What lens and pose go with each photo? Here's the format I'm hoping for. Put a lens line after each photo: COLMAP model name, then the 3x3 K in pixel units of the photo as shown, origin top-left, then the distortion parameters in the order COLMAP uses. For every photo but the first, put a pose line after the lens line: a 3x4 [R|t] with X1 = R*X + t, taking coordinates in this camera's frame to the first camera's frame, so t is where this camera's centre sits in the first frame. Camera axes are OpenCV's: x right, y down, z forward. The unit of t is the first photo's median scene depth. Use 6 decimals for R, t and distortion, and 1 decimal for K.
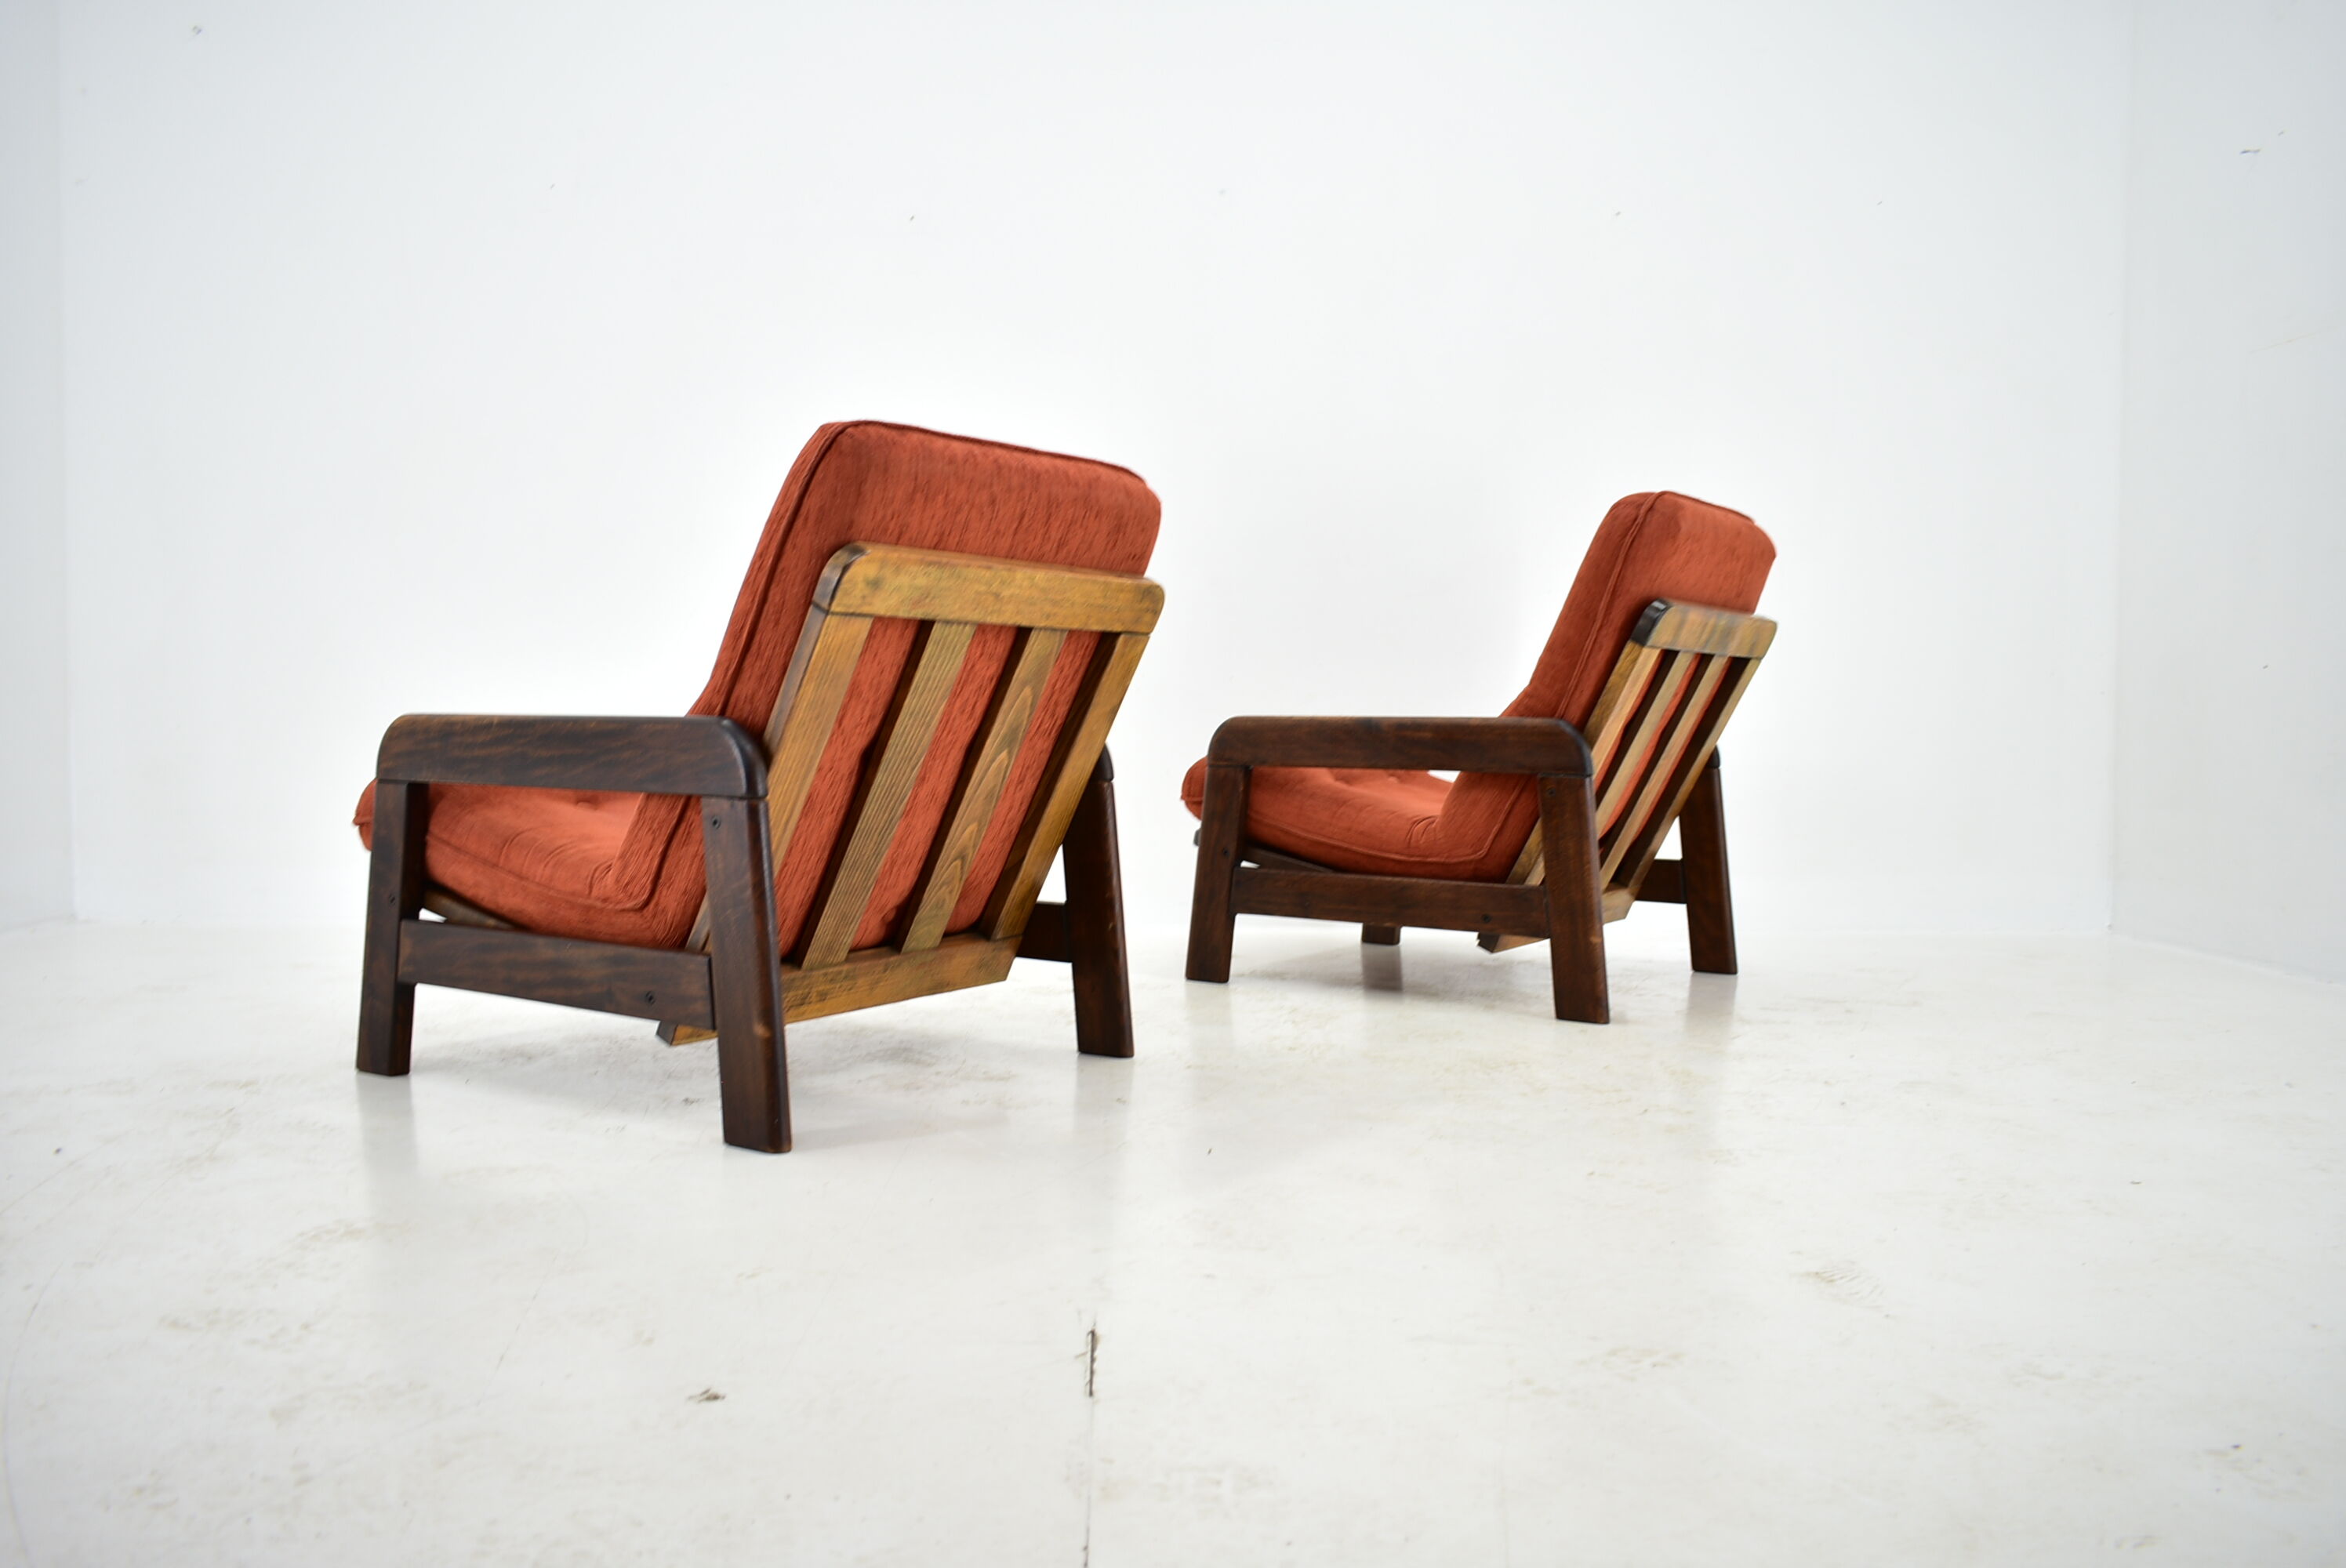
lens RADIAL K [[1800.3, 0, 1173.0], [0, 1800.3, 784.0], [0, 0, 1]] dist [-0.014780, 0.004404]
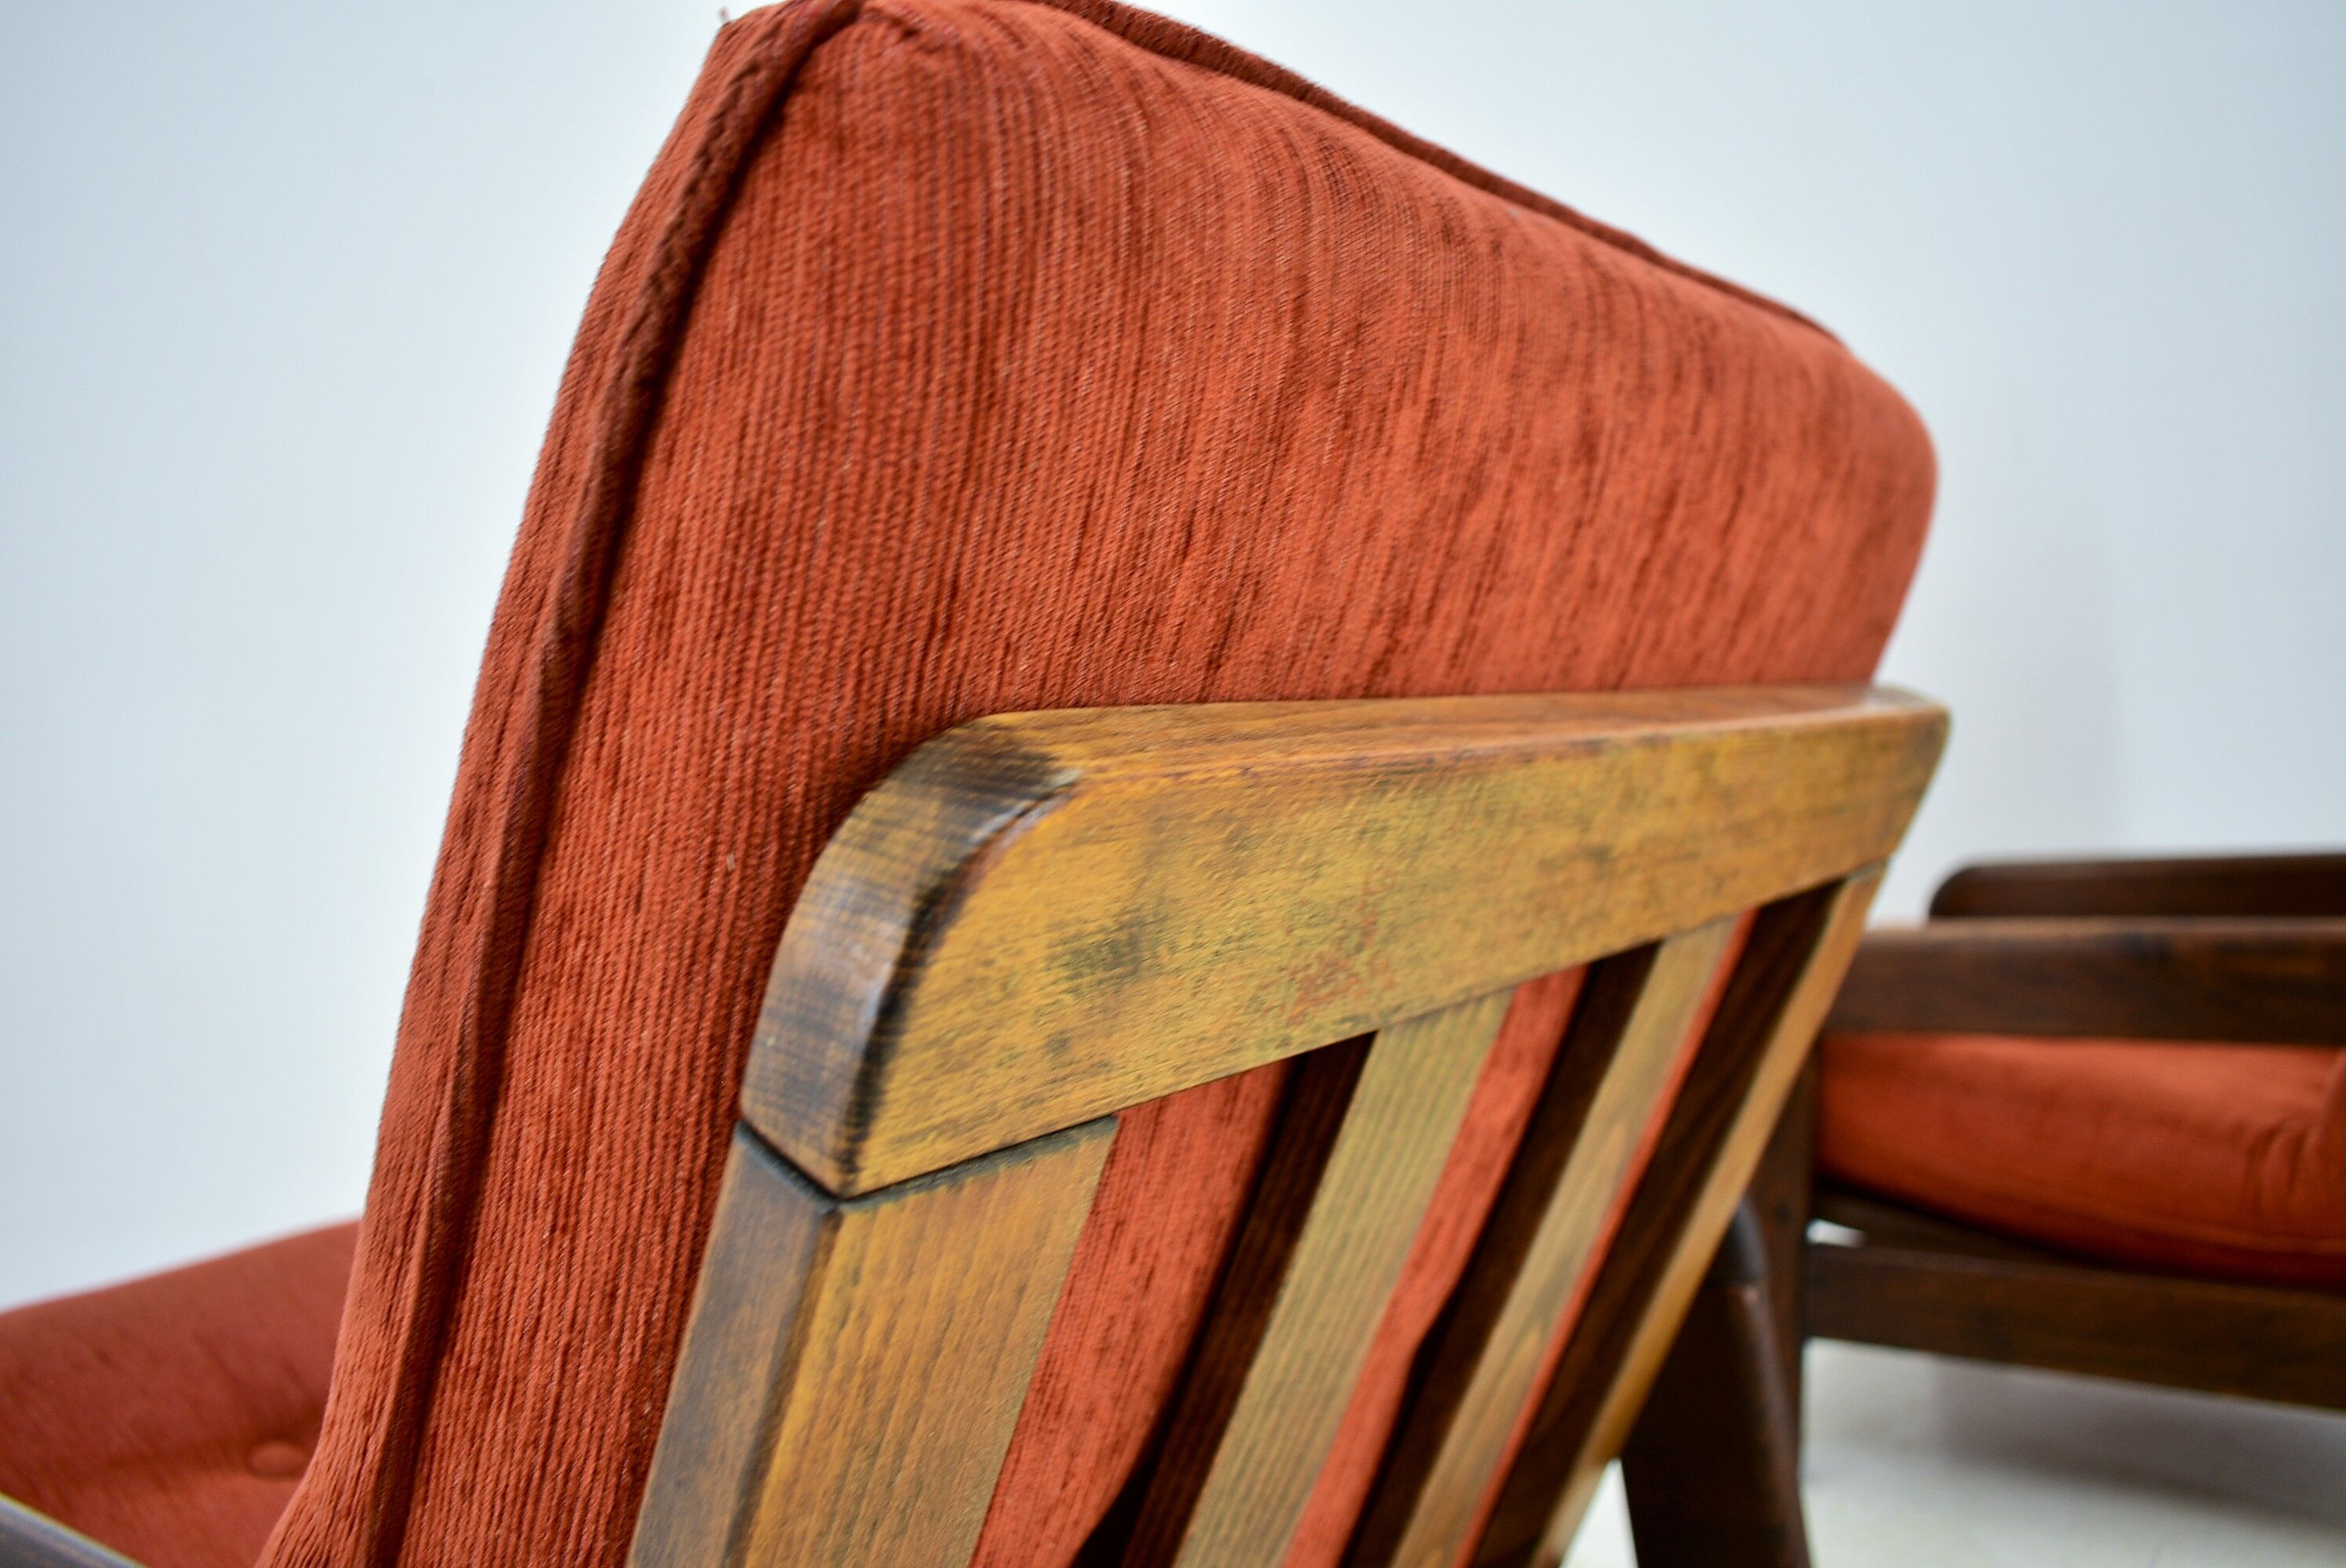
lens RADIAL K [[1800.3, 0, 1173.0], [0, 1800.3, 784.0], [0, 0, 1]] dist [-0.014780, 0.004404]
pose [[0.994341, -0.086253, -0.062013, -0.147375], [0.084357, 0.995903, -0.032582, -0.119418], [0.064569, 0.027166, 0.997543, 0.825367]]
